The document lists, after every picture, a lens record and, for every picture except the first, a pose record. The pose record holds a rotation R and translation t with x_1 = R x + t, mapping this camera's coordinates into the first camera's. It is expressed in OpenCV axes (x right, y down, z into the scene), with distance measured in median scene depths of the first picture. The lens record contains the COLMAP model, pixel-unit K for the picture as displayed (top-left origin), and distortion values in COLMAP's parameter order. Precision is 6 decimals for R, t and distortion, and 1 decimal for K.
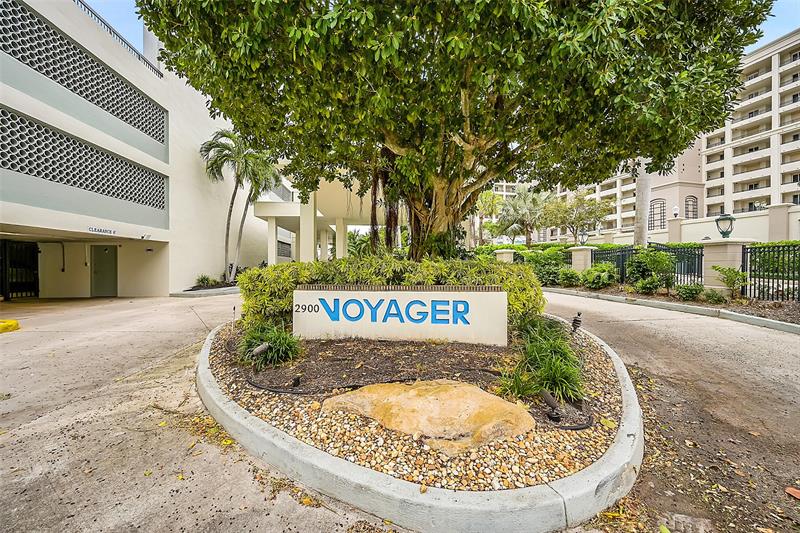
lens RADIAL K [[319.1, 0, 403.0], [0, 319.1, 266.6], [0, 0, 1]] dist [0.002038, 0.000021]
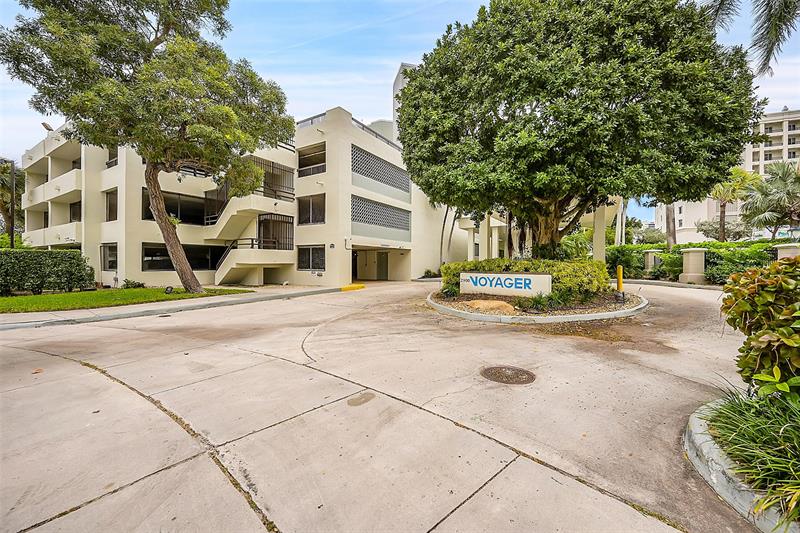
lens RADIAL K [[319.1, 0, 401.3], [0, 319.1, 265.4], [0, 0, 1]] dist [0.002038, 0.000021]
pose [[0.801244, 0.009135, -0.598268, 0.661403], [-0.009298, 0.999953, 0.002816, 0.014751], [0.598266, 0.003307, 0.801291, -1.066625]]
